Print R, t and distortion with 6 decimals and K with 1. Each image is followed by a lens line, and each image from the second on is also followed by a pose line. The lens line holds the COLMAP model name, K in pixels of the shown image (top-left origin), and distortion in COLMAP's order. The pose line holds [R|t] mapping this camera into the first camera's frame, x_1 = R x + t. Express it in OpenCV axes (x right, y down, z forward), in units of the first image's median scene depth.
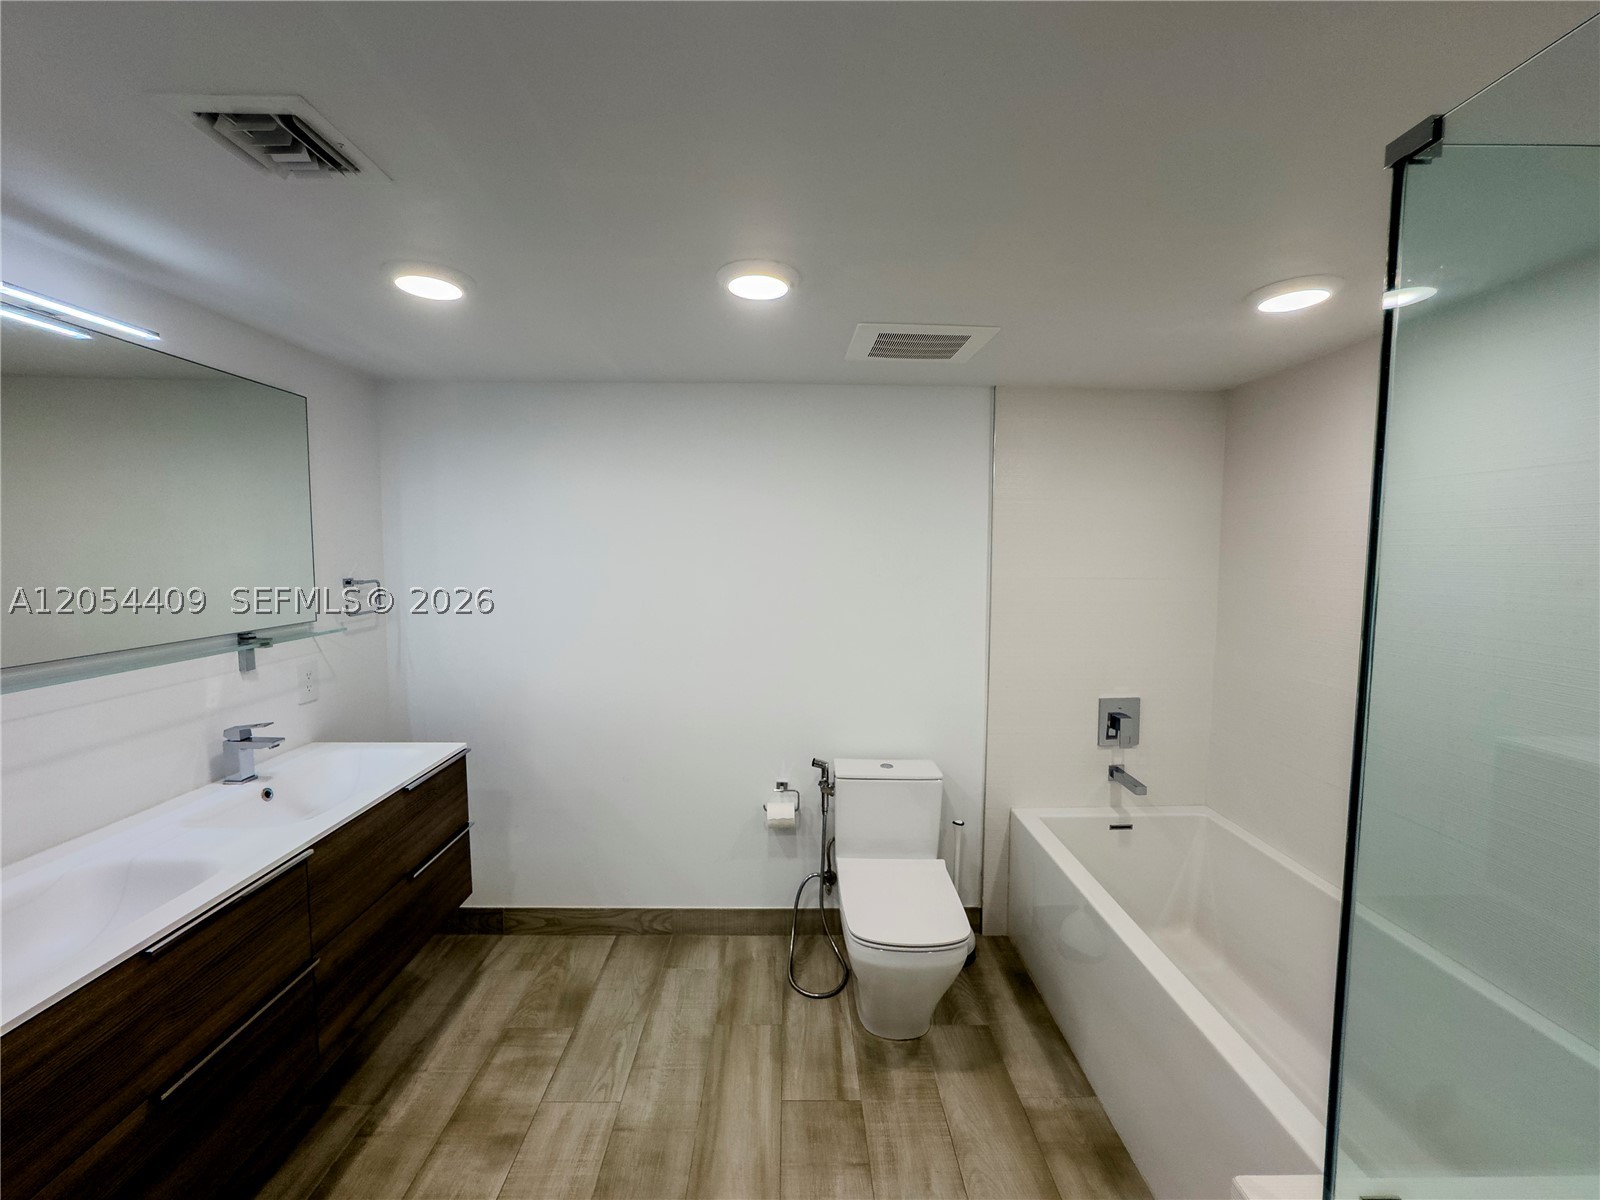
lens RADIAL K [[658.3, 0, 801.4], [0, 658.3, 598.6], [0, 0, 1]] dist [-0.032017, 0.014391]
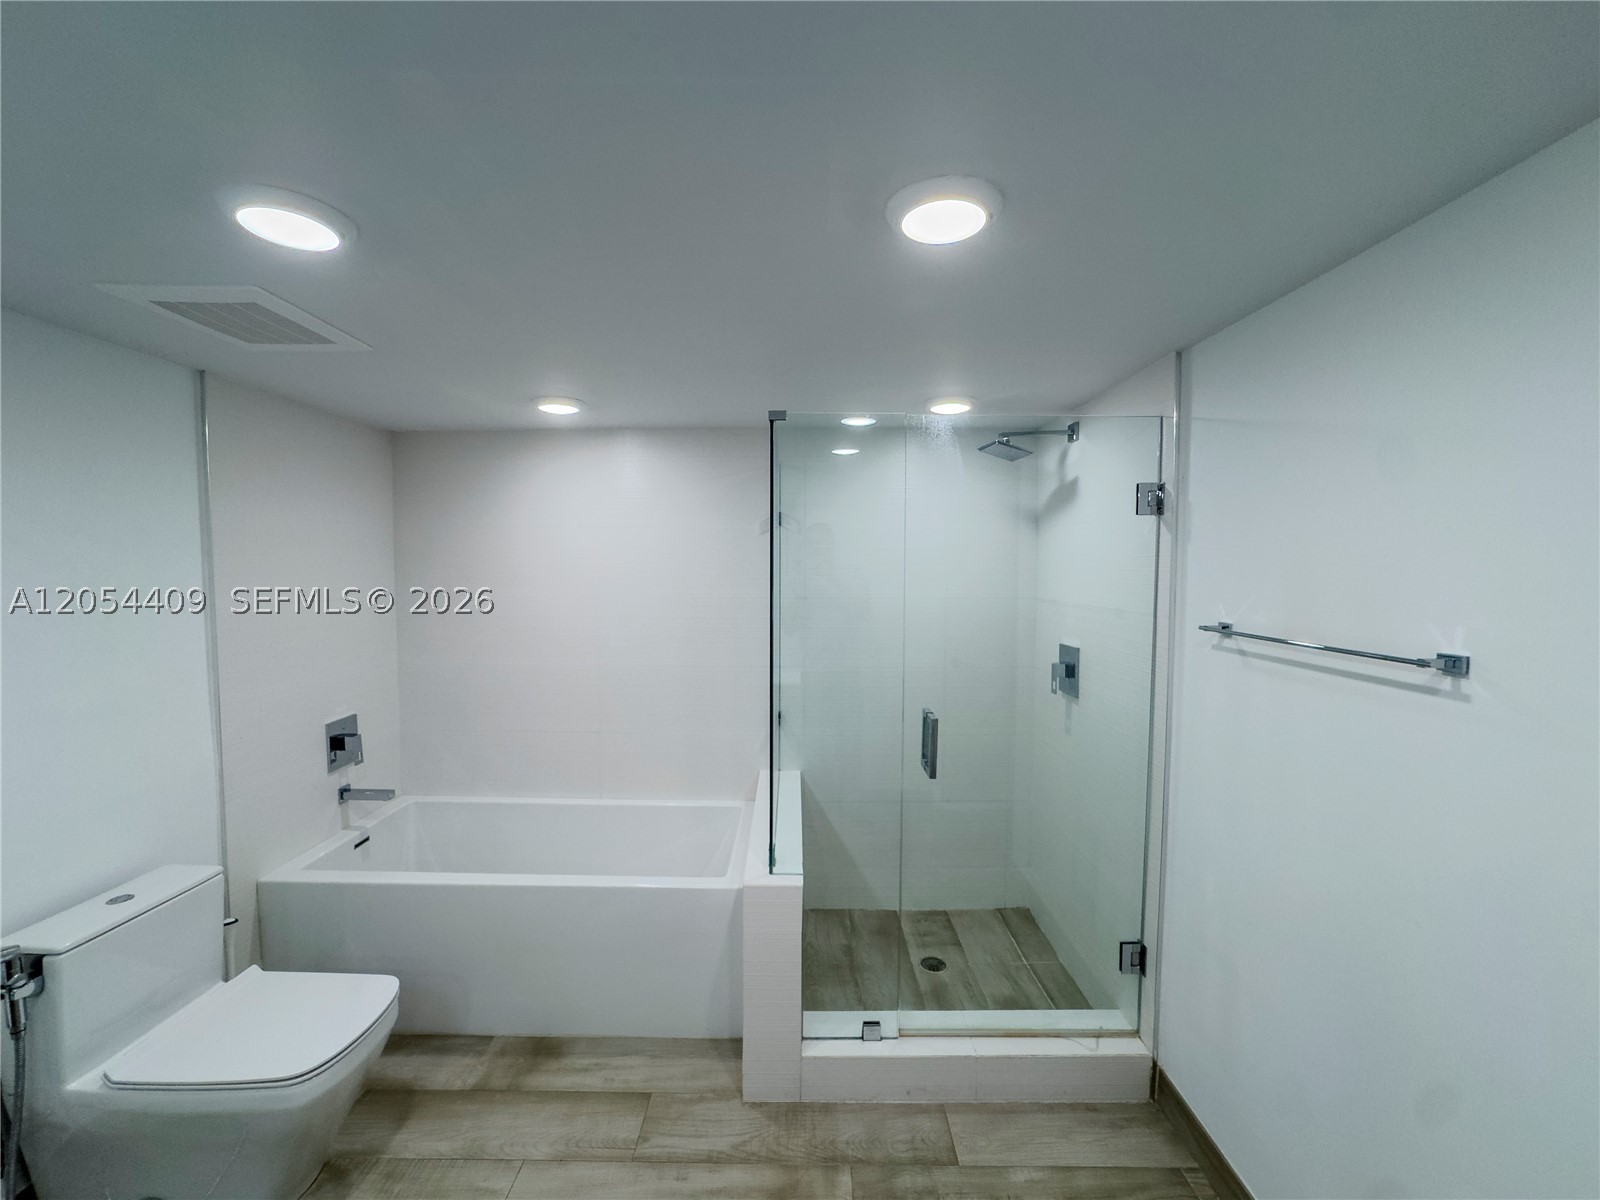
lens RADIAL K [[658.3, 0, 801.4], [0, 658.3, 598.6], [0, 0, 1]] dist [-0.032017, 0.014391]
pose [[0.024612, -0.065341, 0.997559, -0.614862], [0.089890, 0.993964, 0.062888, -0.038111], [-0.995648, 0.088123, 0.030337, 0.327243]]
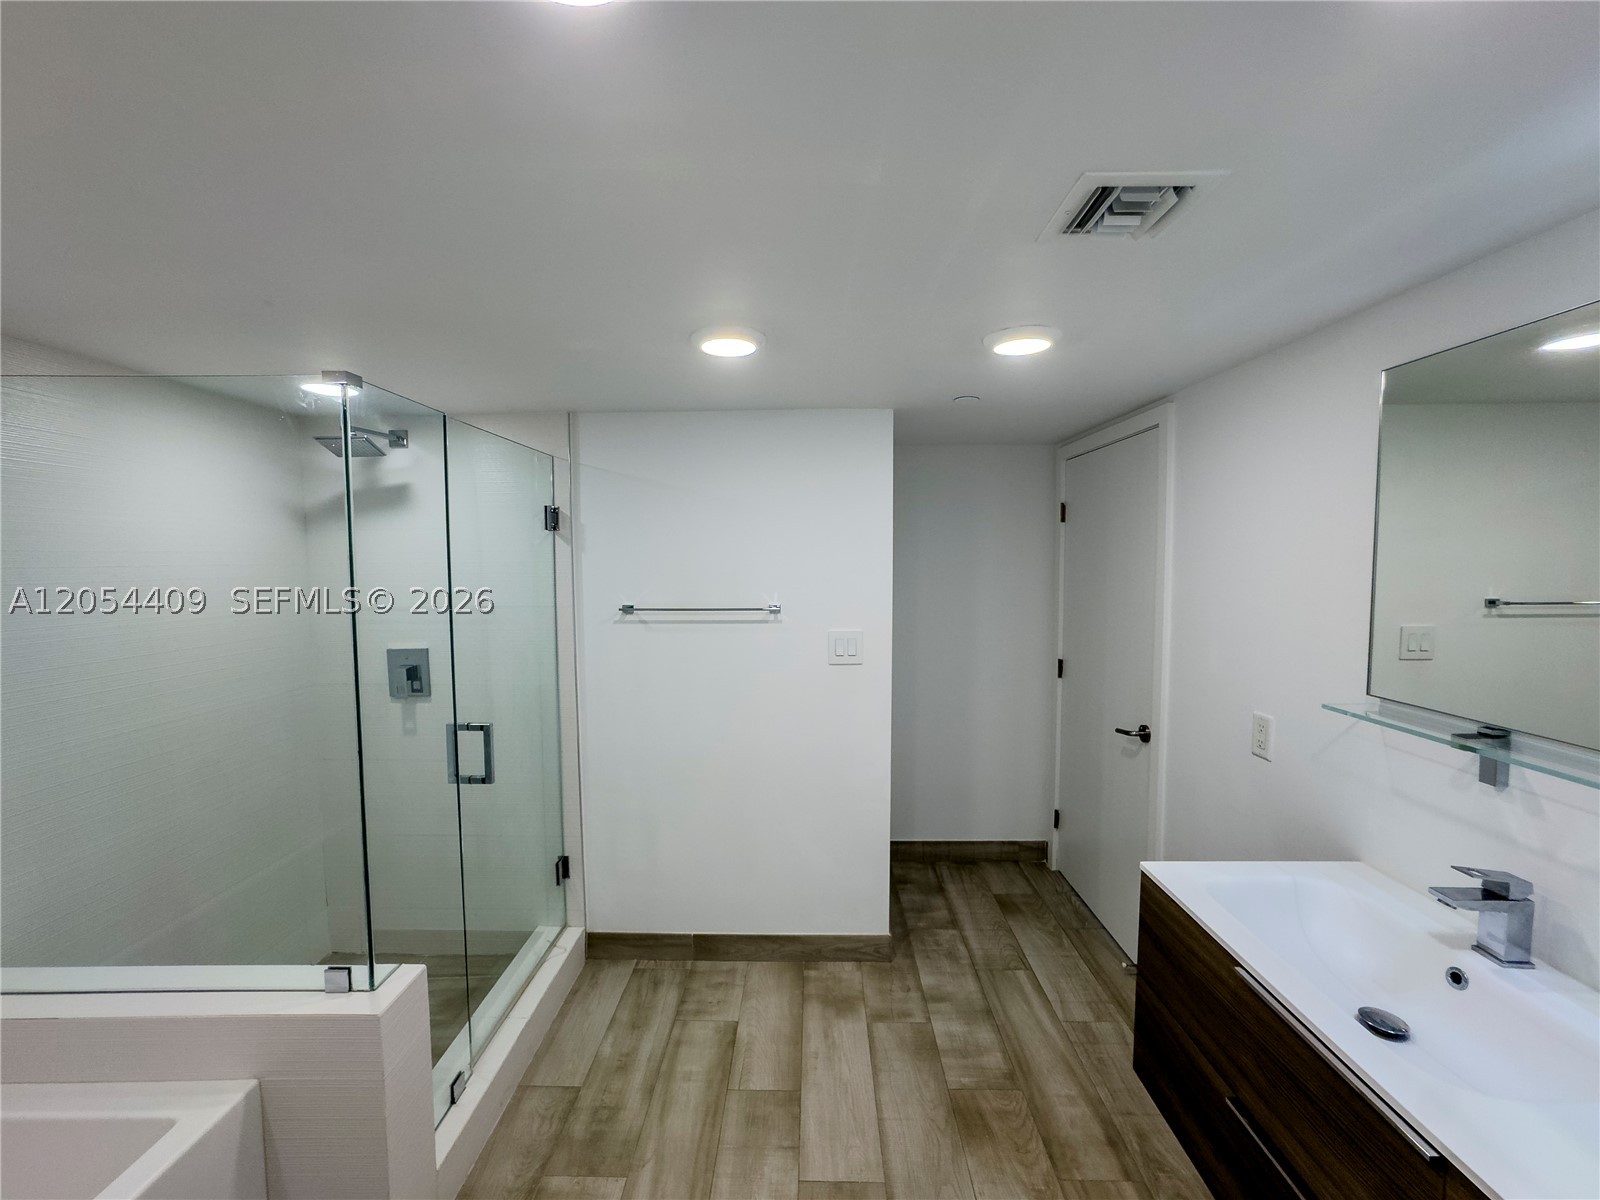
lens RADIAL K [[658.3, 0, 801.4], [0, 658.3, 598.6], [0, 0, 1]] dist [-0.032017, 0.014391]
pose [[-0.999706, -0.009689, 0.022231, -0.172063], [-0.006091, 0.987656, 0.156519, -0.120174], [-0.023473, 0.156337, -0.987425, 1.051423]]
